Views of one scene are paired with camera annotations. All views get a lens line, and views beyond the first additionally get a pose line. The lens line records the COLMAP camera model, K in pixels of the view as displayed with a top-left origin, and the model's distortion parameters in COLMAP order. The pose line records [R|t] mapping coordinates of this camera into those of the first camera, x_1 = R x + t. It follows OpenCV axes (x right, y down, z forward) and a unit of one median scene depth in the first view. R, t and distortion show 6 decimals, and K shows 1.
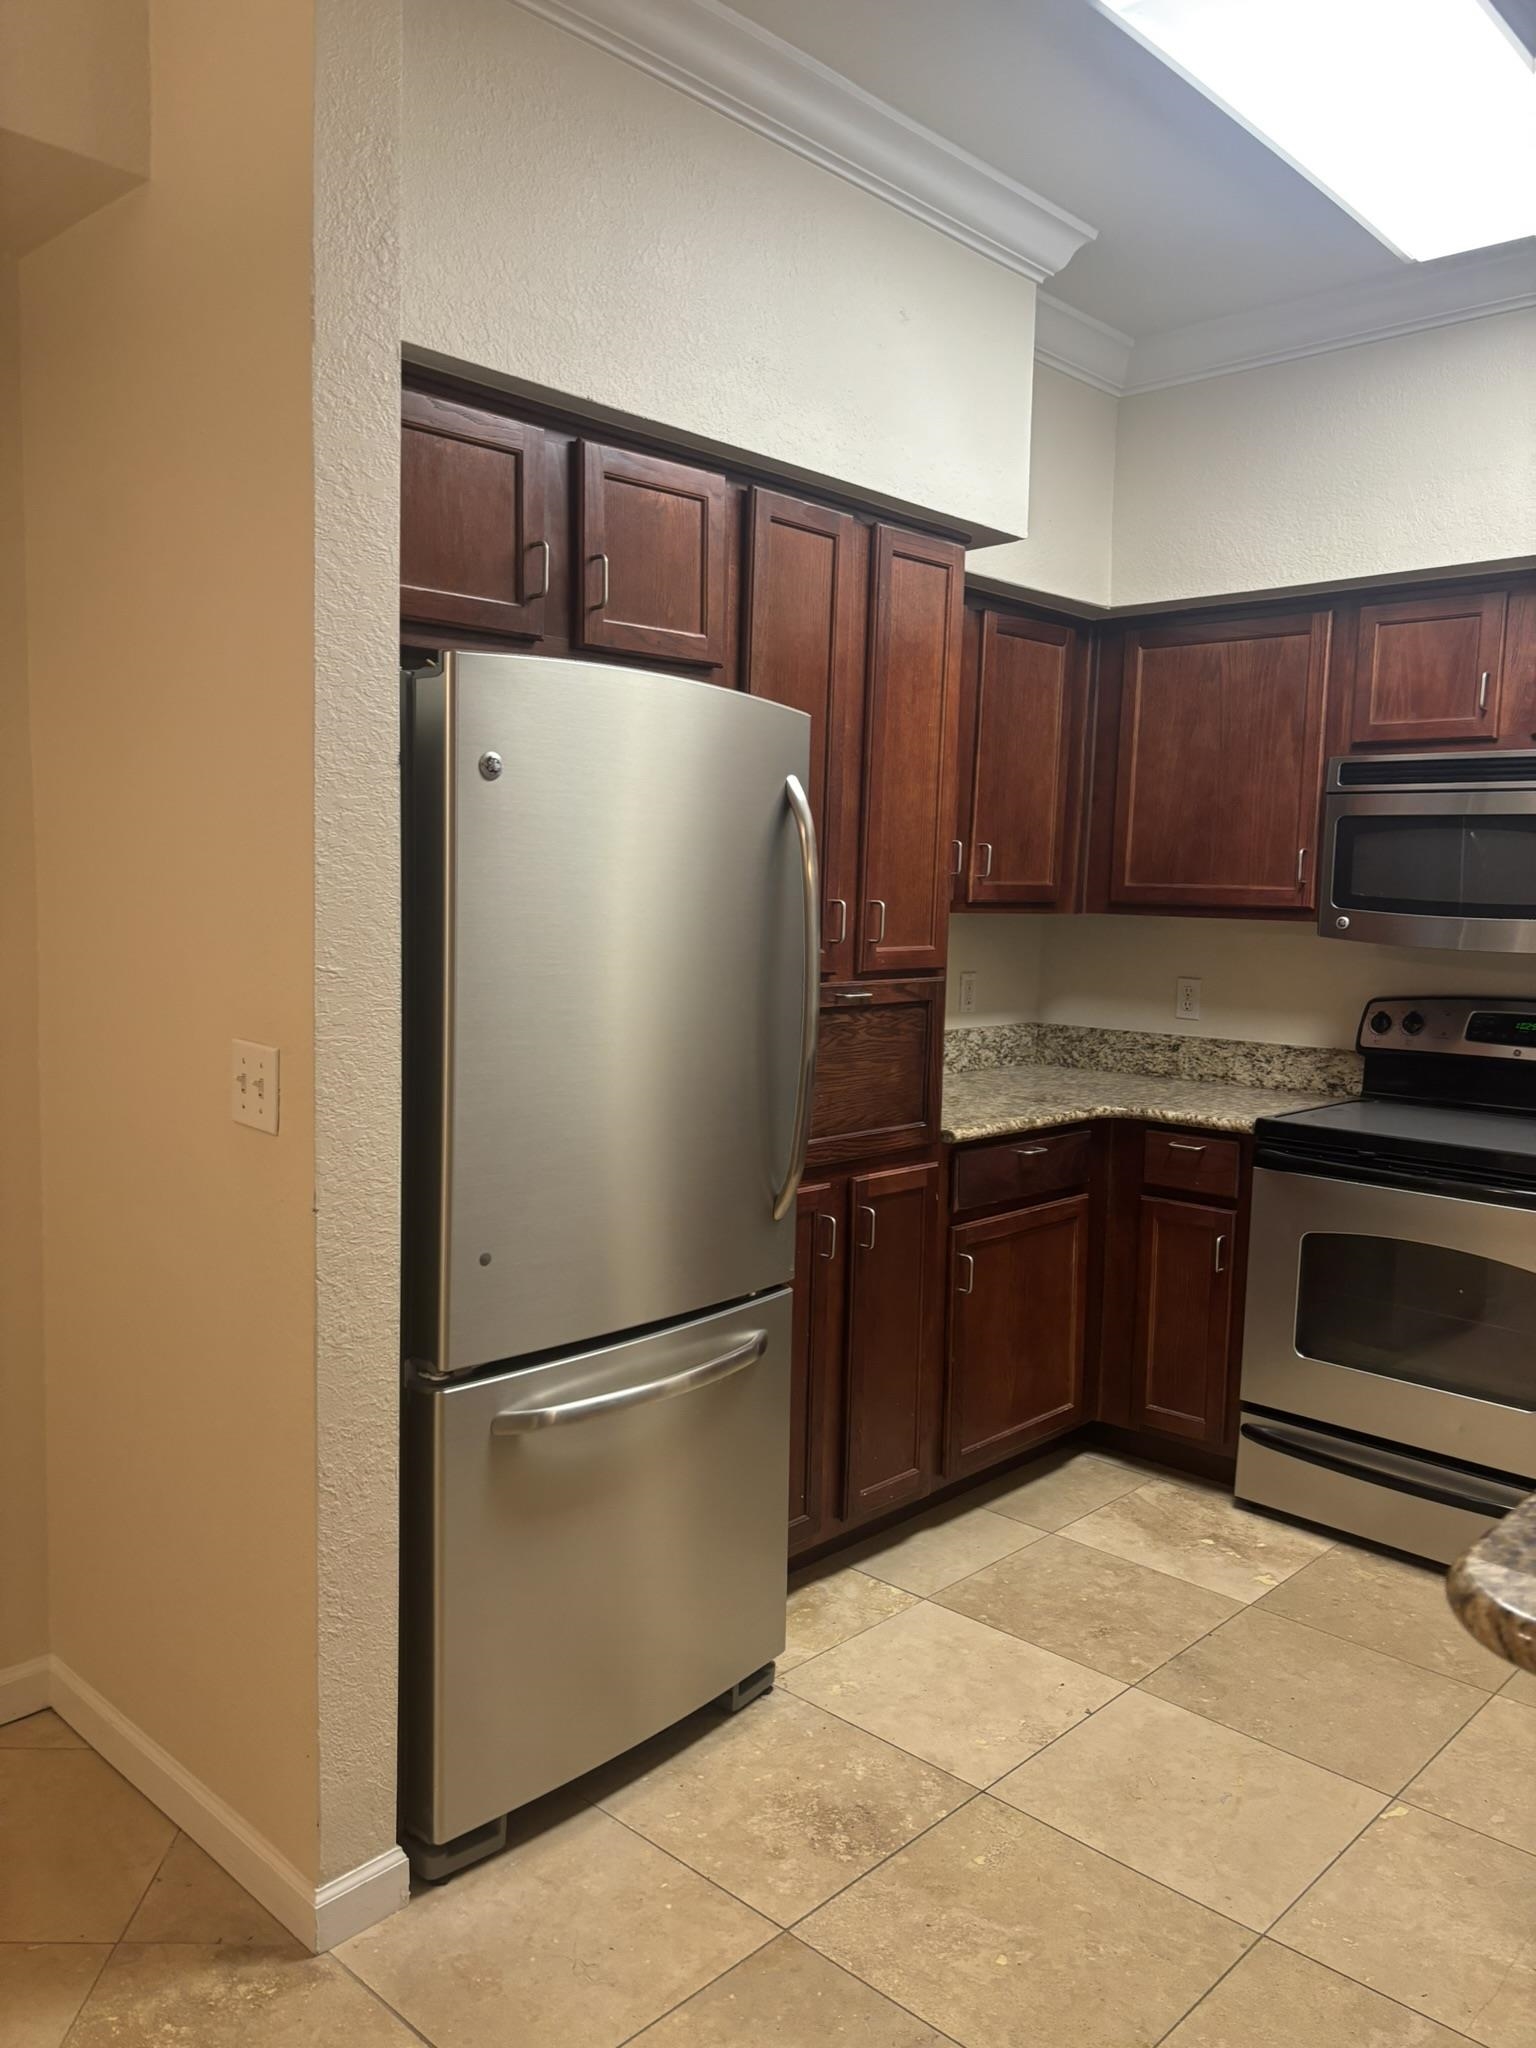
lens RADIAL K [[1553.7, 0, 766.4], [0, 1553.7, 1035.6], [0, 0, 1]] dist [0.037985, -0.032148]
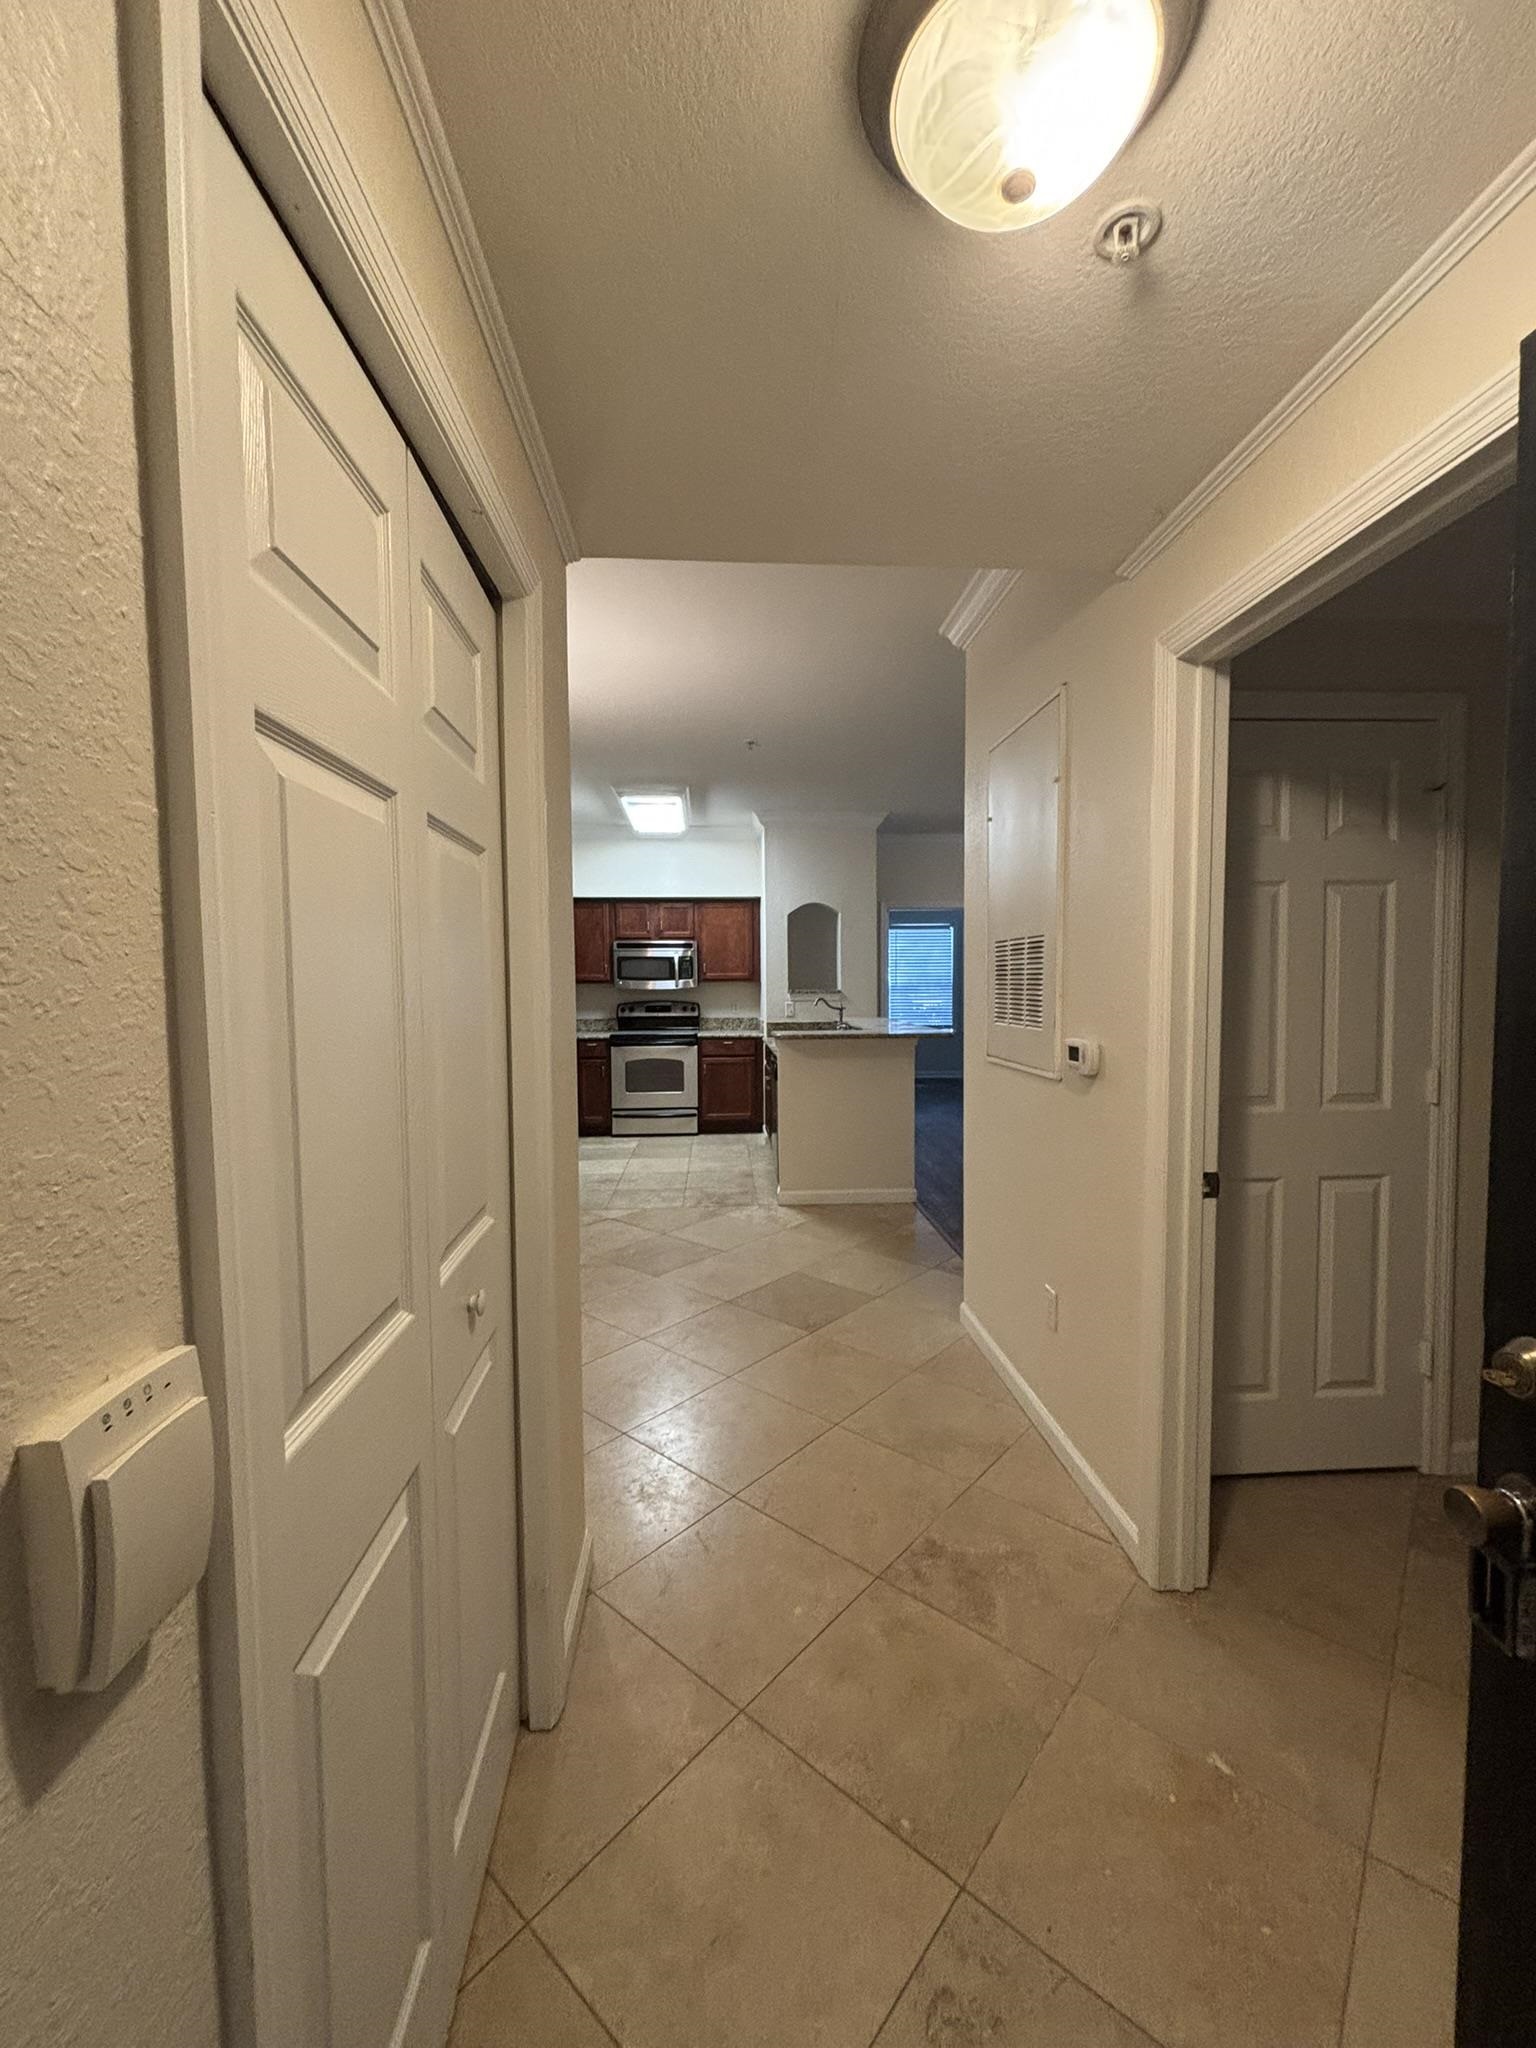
lens RADIAL K [[824.2, 0, 774.6], [0, 824.2, 1028.4], [0, 0, 1]] dist [-0.002290, 0.001103]
pose [[0.677417, -0.073494, 0.731919, -0.894022], [0.096715, 0.995258, 0.010424, 0.055286], [-0.729214, 0.063726, 0.681312, -0.683295]]
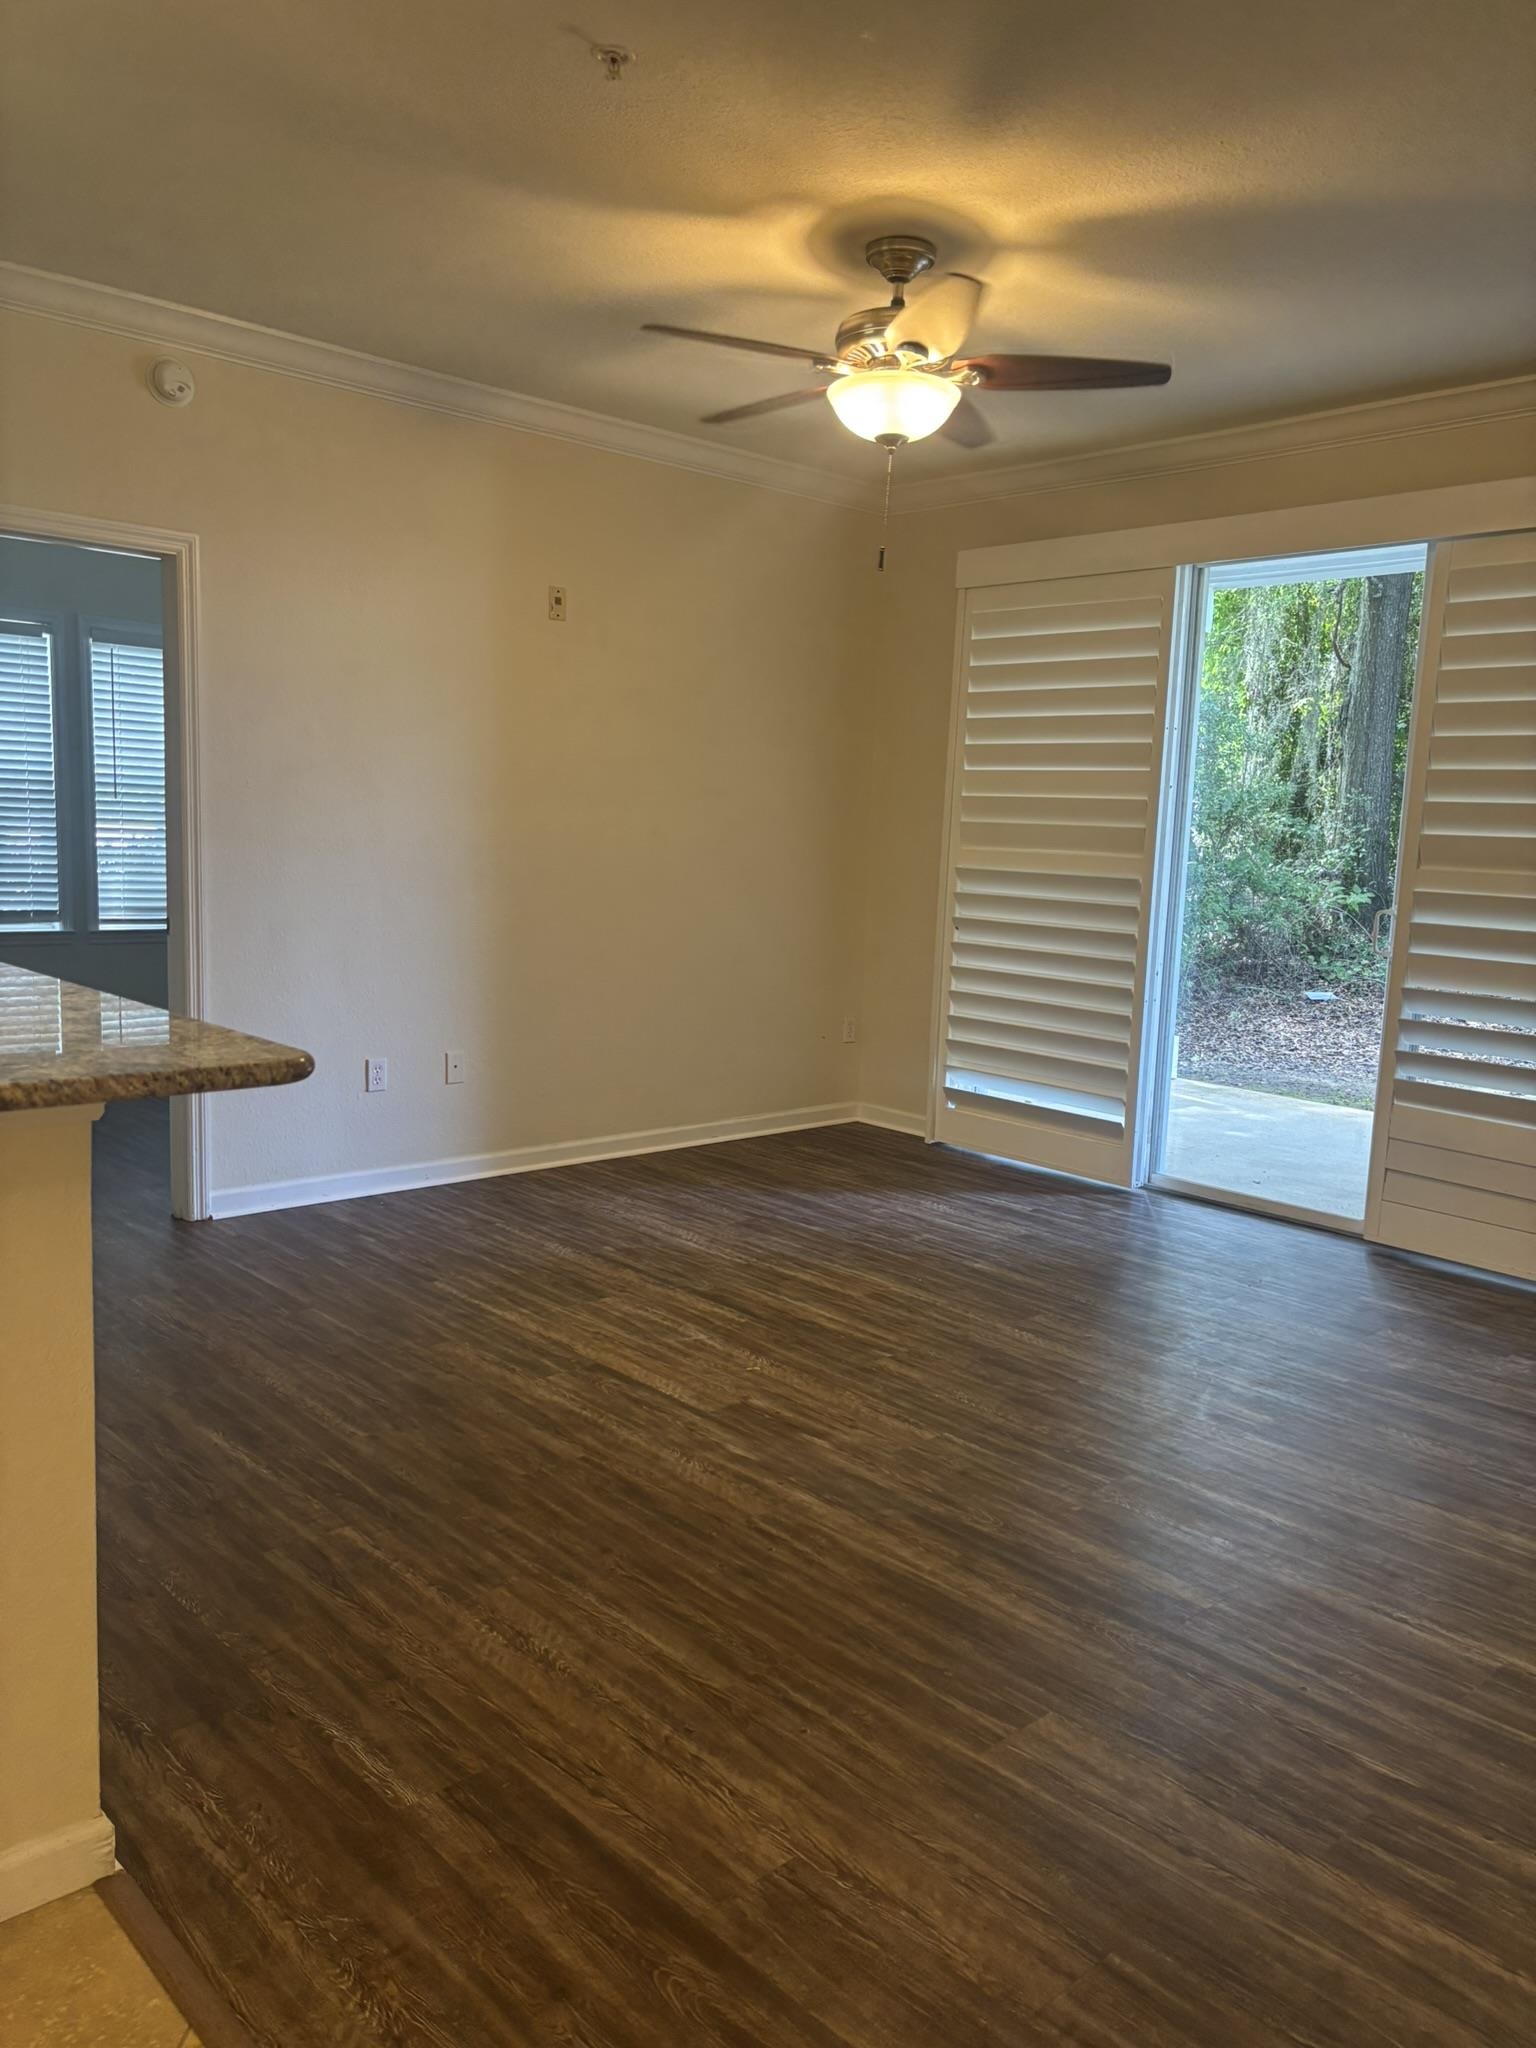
lens RADIAL K [[1538.5, 0, 763.5], [0, 1538.5, 1041.4], [0, 0, 1]] dist [0.056412, -0.038261]
pose [[0.069645, -0.168255, 0.983280, -0.178967], [0.059713, 0.984609, 0.164253, 0.024340], [-0.995783, 0.047275, 0.078621, -0.153216]]
